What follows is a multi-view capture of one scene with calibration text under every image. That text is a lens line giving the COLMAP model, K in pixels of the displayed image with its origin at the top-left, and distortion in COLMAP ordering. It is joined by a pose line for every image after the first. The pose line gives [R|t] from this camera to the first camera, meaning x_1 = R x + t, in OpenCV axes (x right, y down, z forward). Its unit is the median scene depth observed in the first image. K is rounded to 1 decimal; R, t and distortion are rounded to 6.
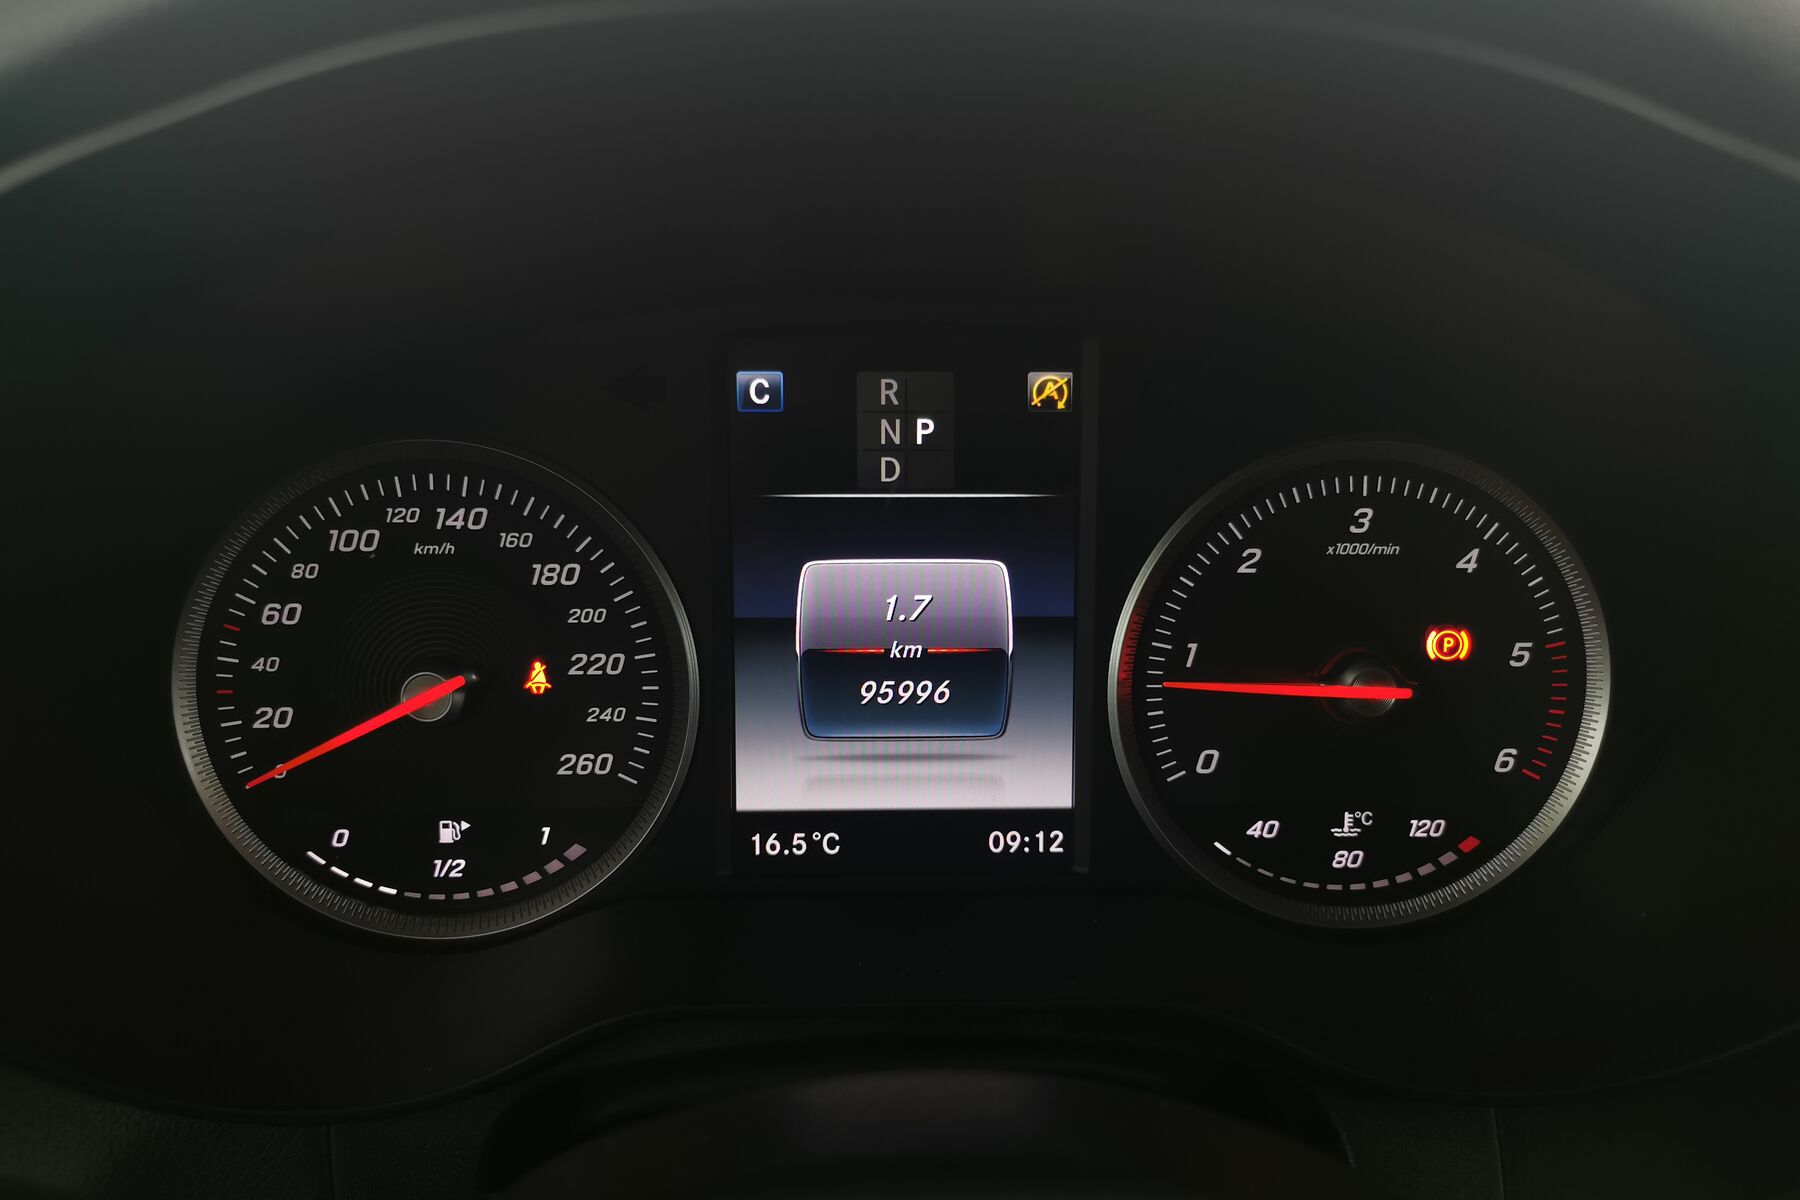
lens RADIAL K [[1463.7, 0, 886.8], [0, 1463.7, 599.0], [0, 0, 1]] dist [0.012638, 0.004104]
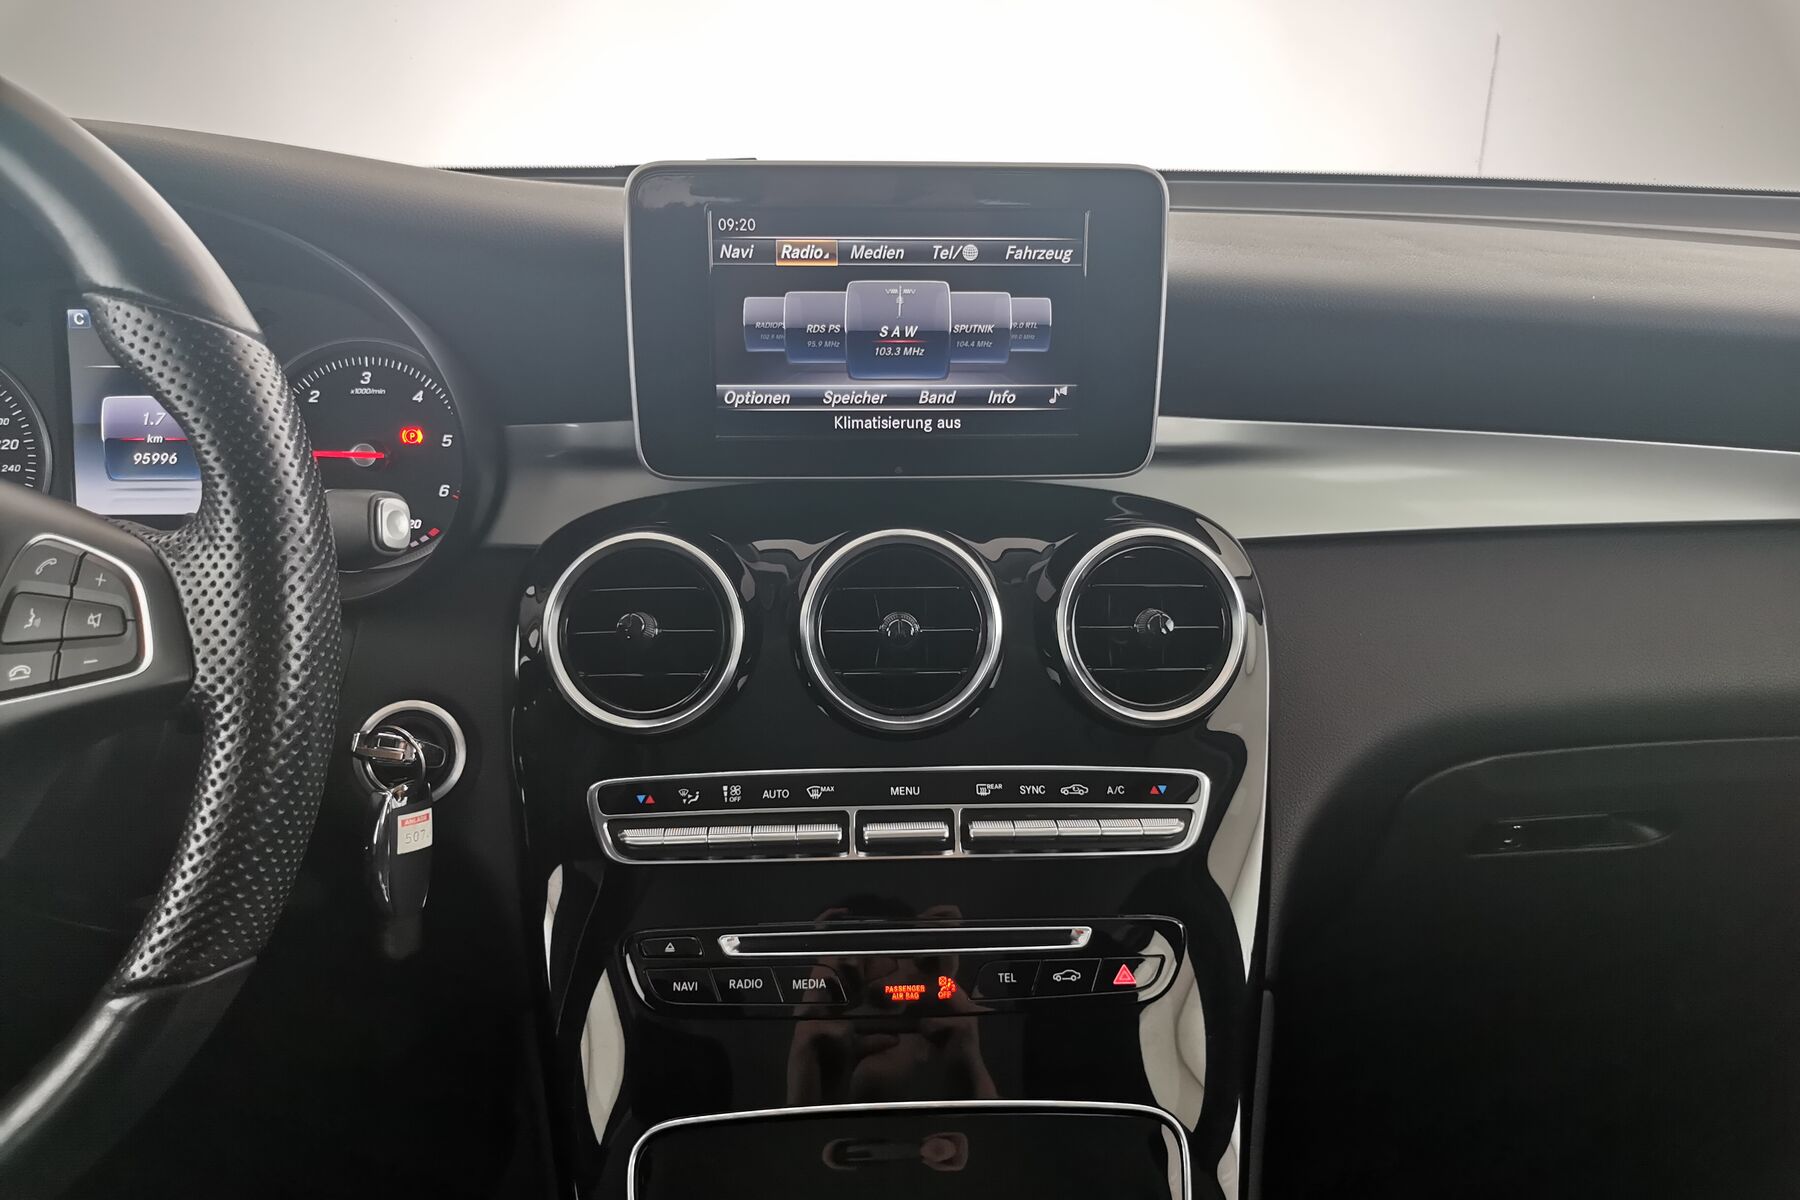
lens RADIAL K [[1463.7, 0, 905.8], [0, 1463.7, 604.3], [0, 0, 1]] dist [0.012638, 0.004104]
pose [[0.999653, -0.009023, 0.024760, 1.078159], [0.009629, 0.999655, -0.024449, 0.347052], [-0.024531, 0.024679, 0.999394, -1.202307]]
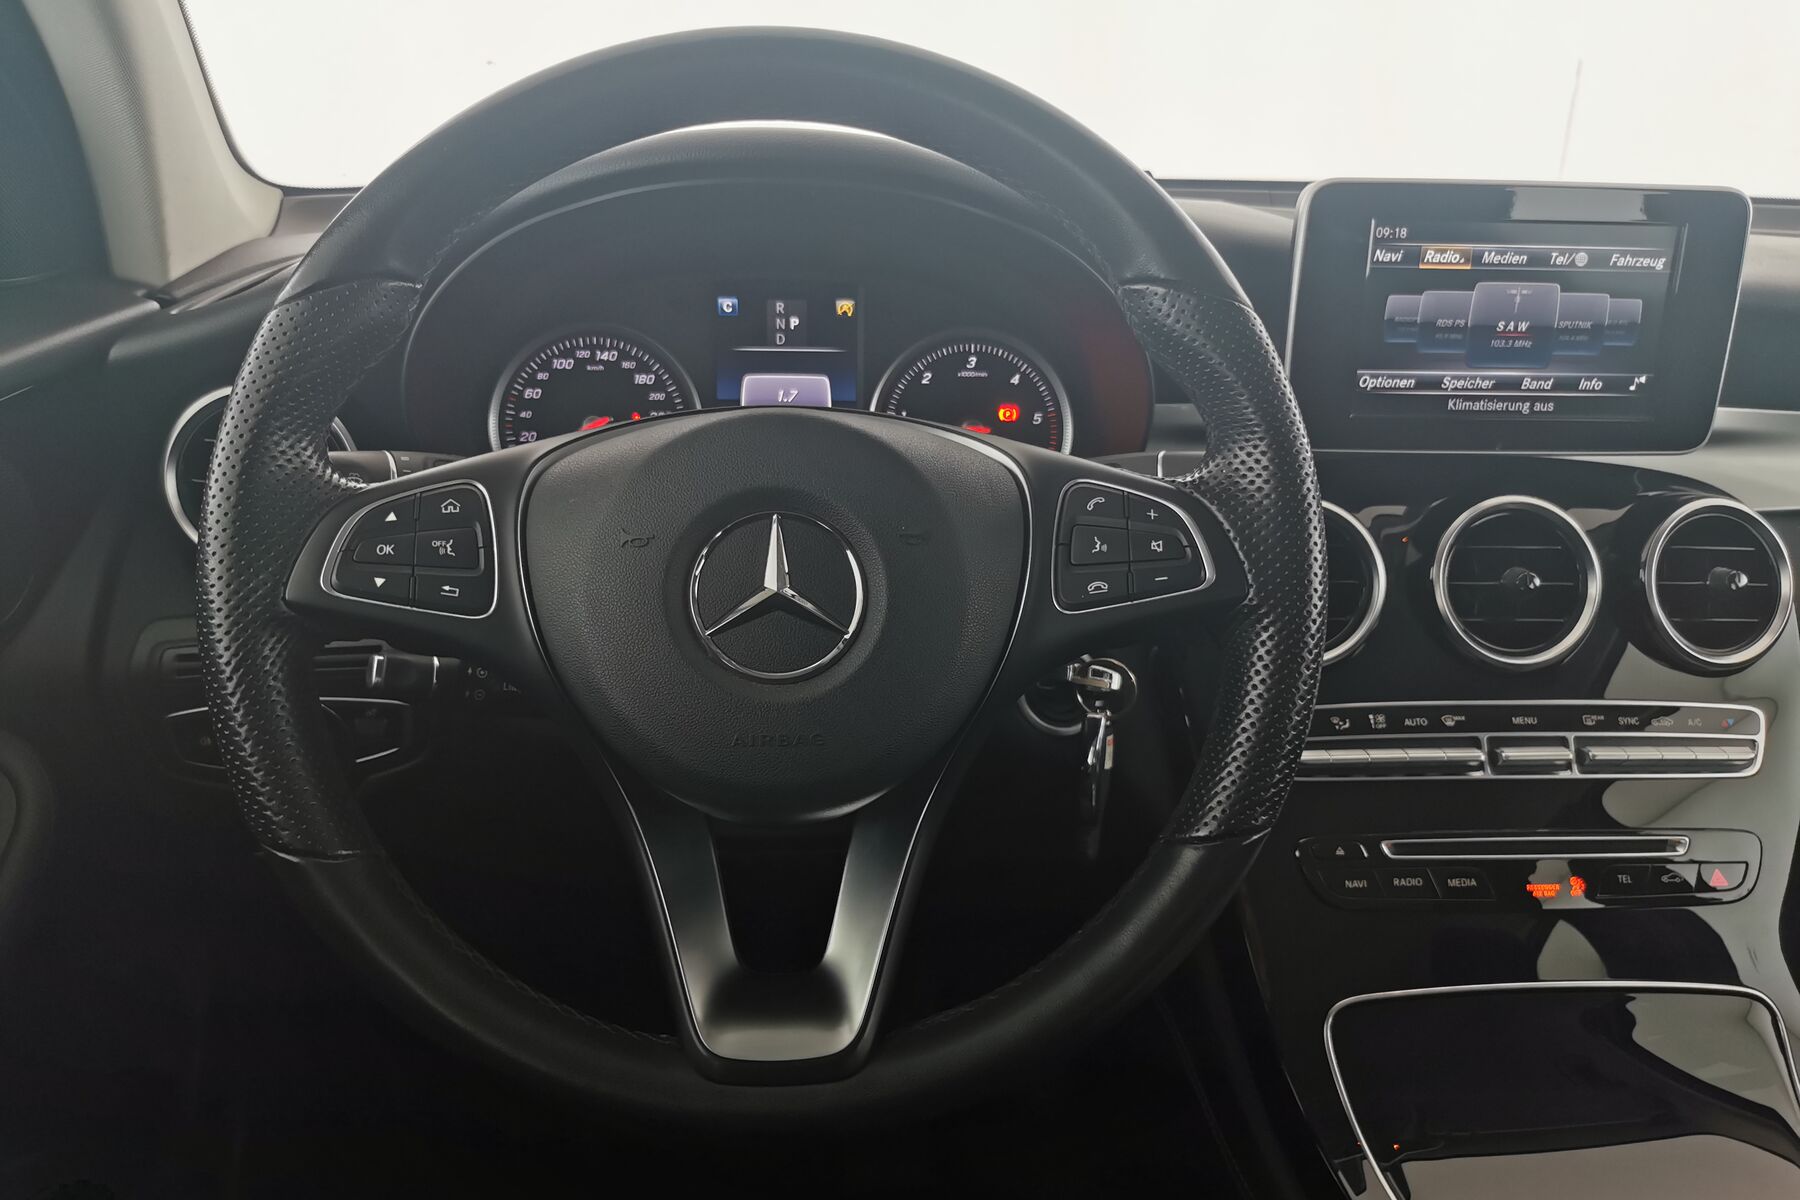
lens RADIAL K [[1463.7, 0, 893.2], [0, 1463.7, 610.1], [0, 0, 1]] dist [0.012638, 0.004104]
pose [[0.998438, 0.000706, 0.055865, 0.054457], [0.000669, 0.999697, -0.024606, 0.428941], [-0.055865, 0.024605, 0.998135, -1.462178]]
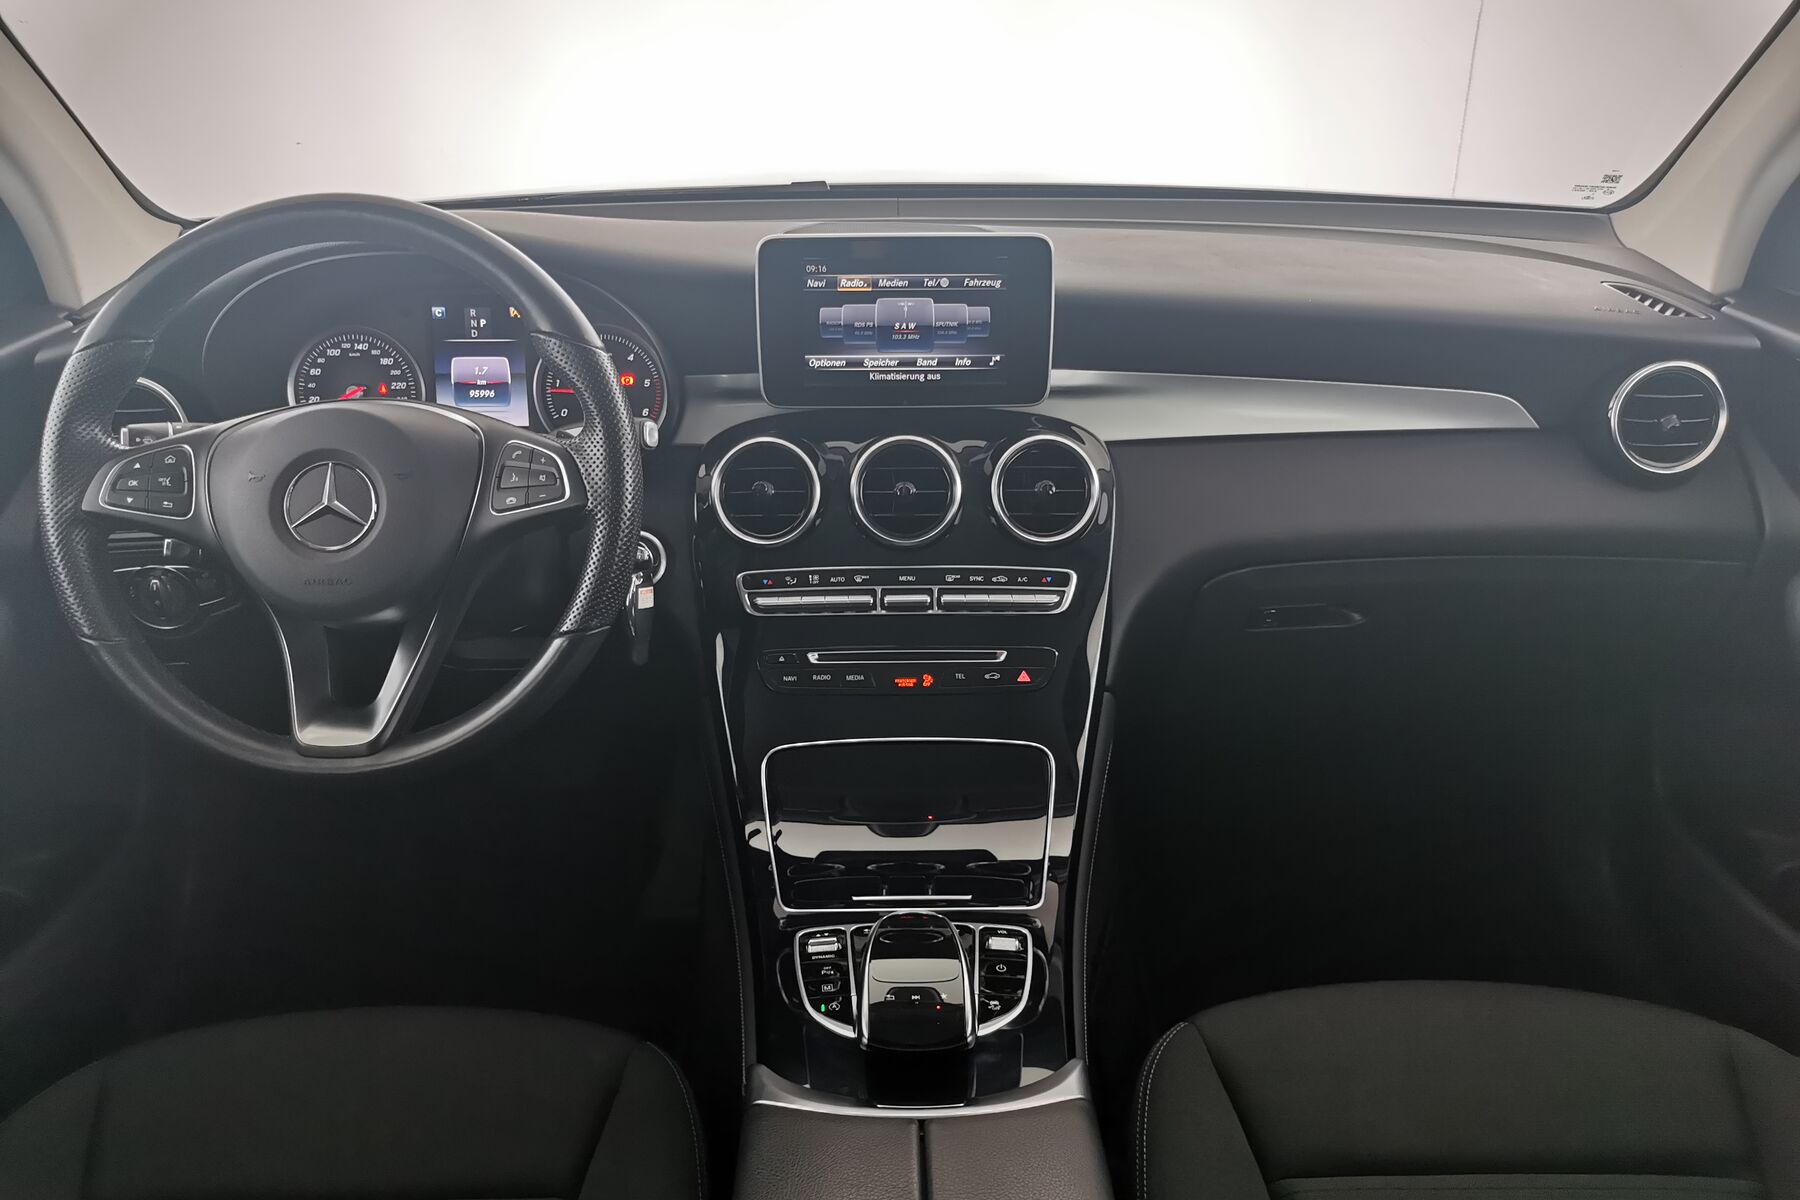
lens RADIAL K [[1463.7, 0, 907.1], [0, 1463.7, 608.3], [0, 0, 1]] dist [0.012638, 0.004104]
pose [[0.999832, -0.004706, -0.017698, 1.182151], [0.005567, 0.998787, 0.048923, 0.441763], [0.017447, -0.049013, 0.998646, -2.794551]]
